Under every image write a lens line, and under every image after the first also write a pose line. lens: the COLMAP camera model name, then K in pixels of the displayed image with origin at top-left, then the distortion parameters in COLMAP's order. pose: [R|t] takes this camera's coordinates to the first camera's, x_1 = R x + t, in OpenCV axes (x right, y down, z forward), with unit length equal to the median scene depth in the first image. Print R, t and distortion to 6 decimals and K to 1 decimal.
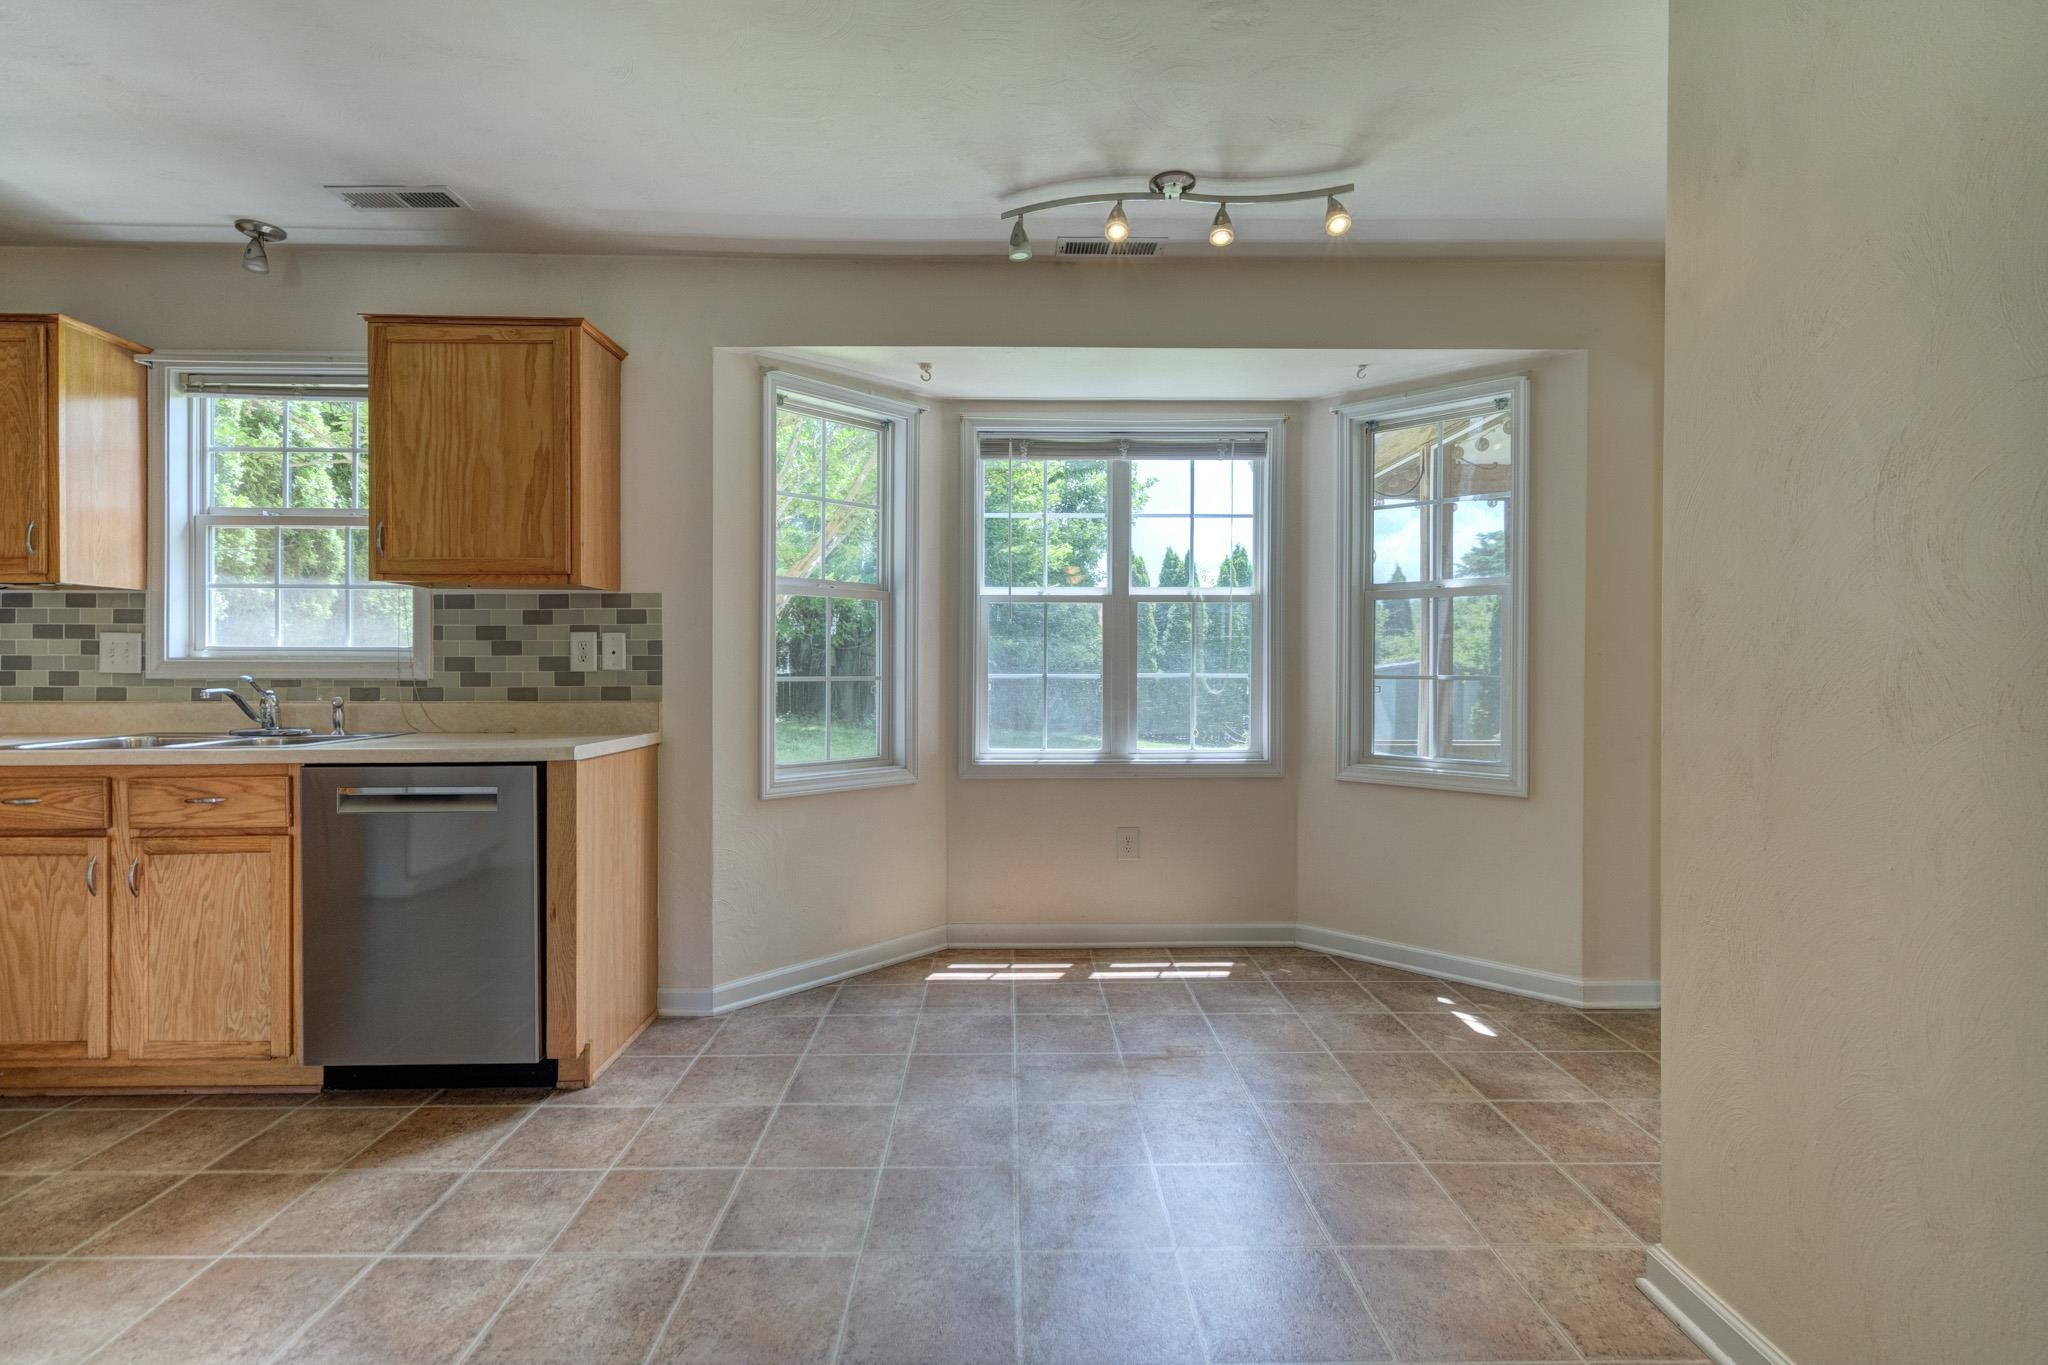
lens RADIAL K [[955.6, 0, 1027.5], [0, 955.6, 677.9], [0, 0, 1]] dist [-0.007463, 0.001233]
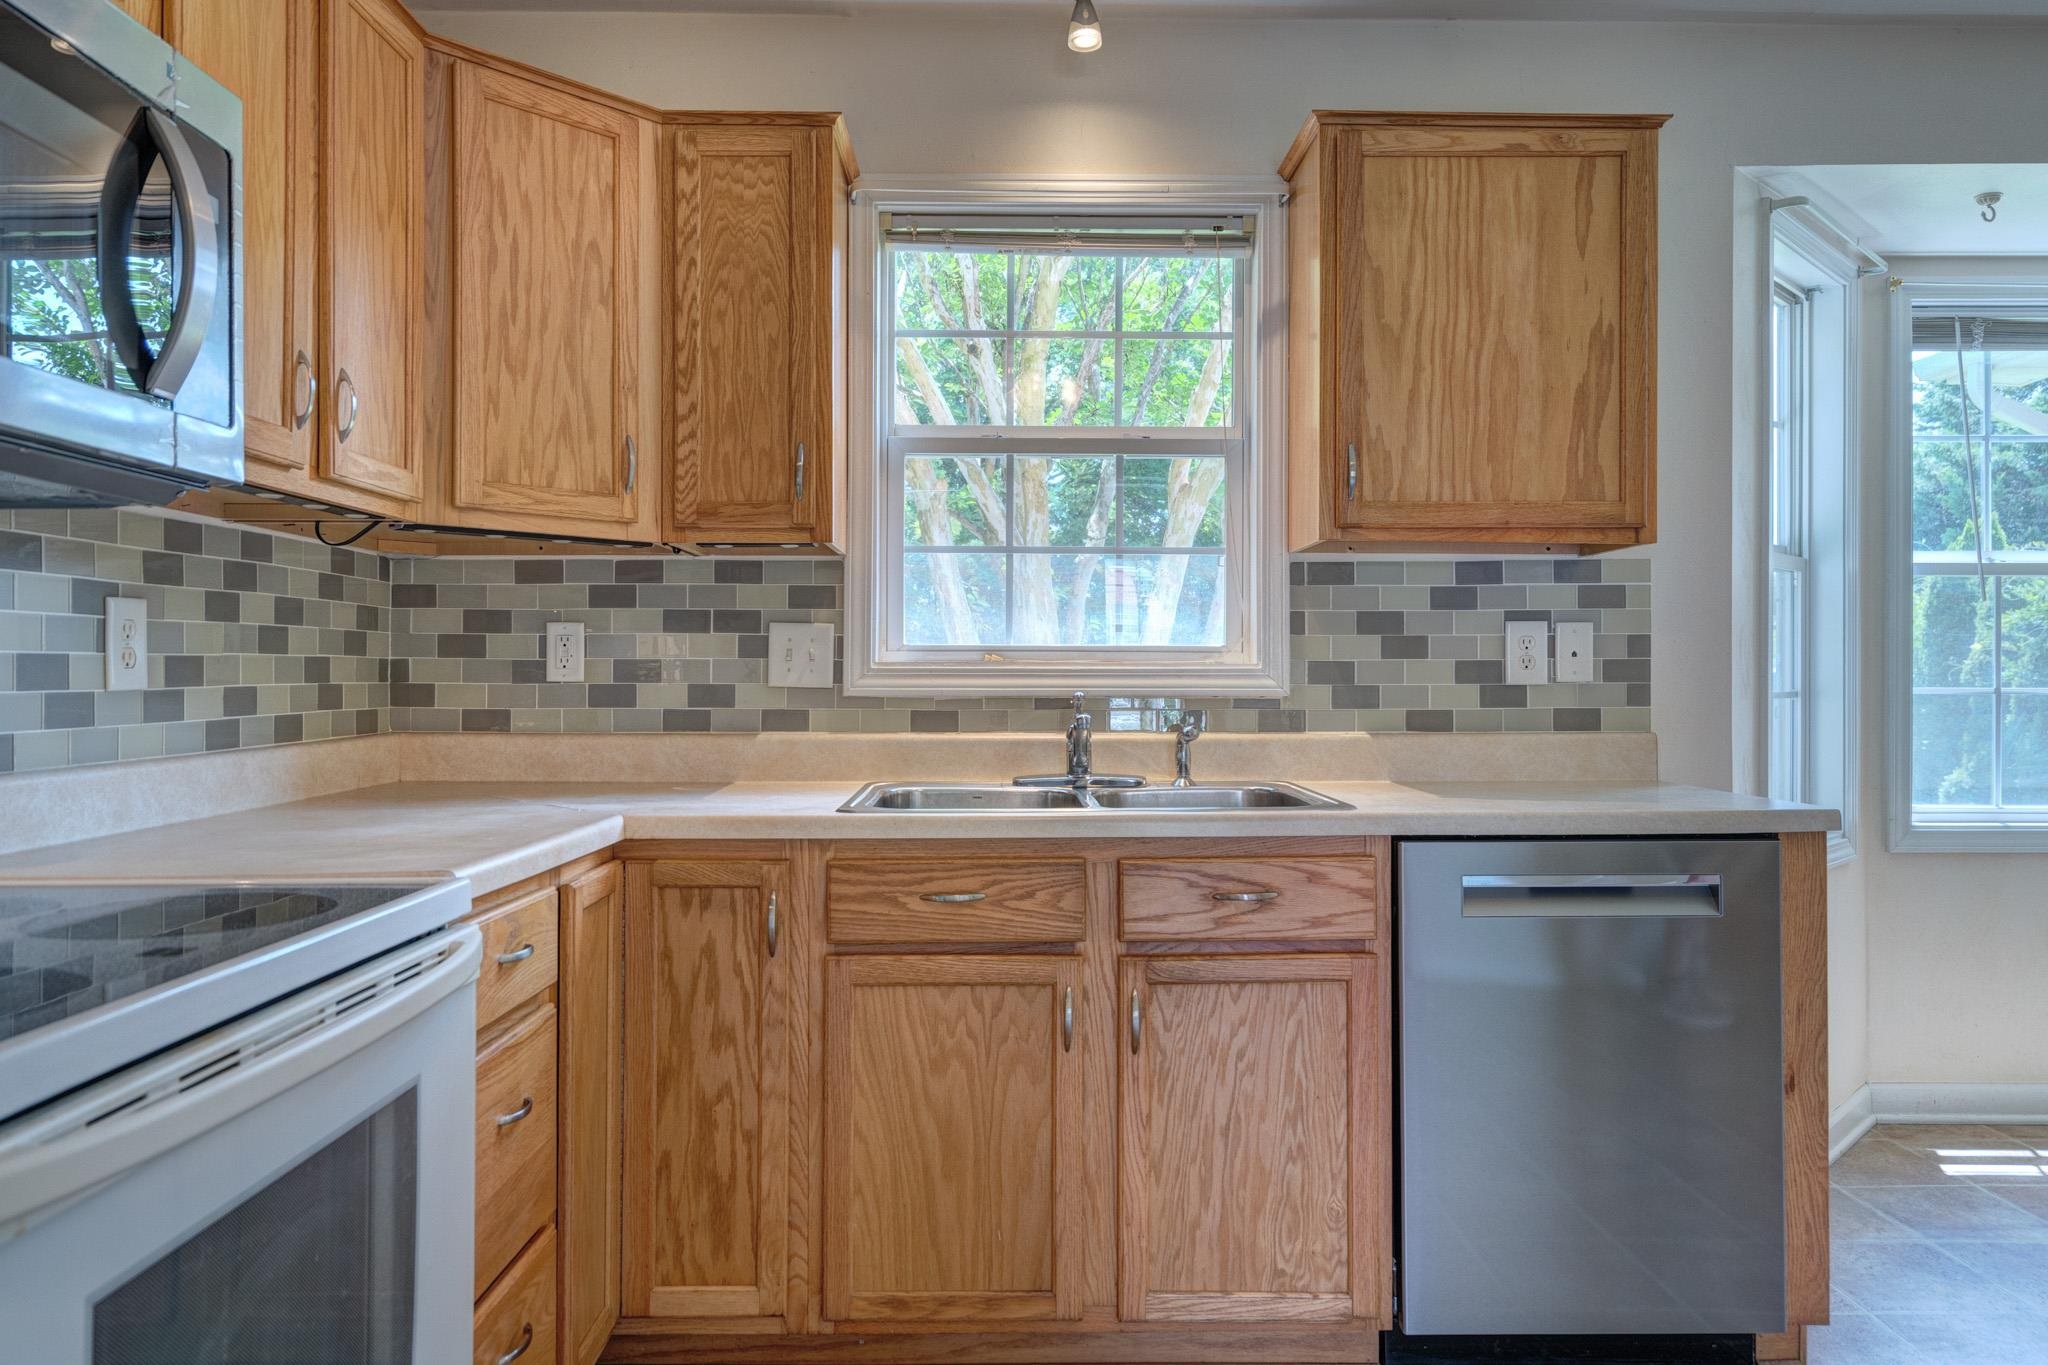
lens RADIAL K [[1387.6, 0, 1020.8], [0, 1387.6, 674.6], [0, 0, 1]] dist [0.004677, -0.000696]
pose [[0.999775, 0.000416, -0.021204, -0.872156], [-0.000640, 0.999944, -0.010573, -0.003599], [0.021199, 0.010585, 0.999719, 0.090113]]
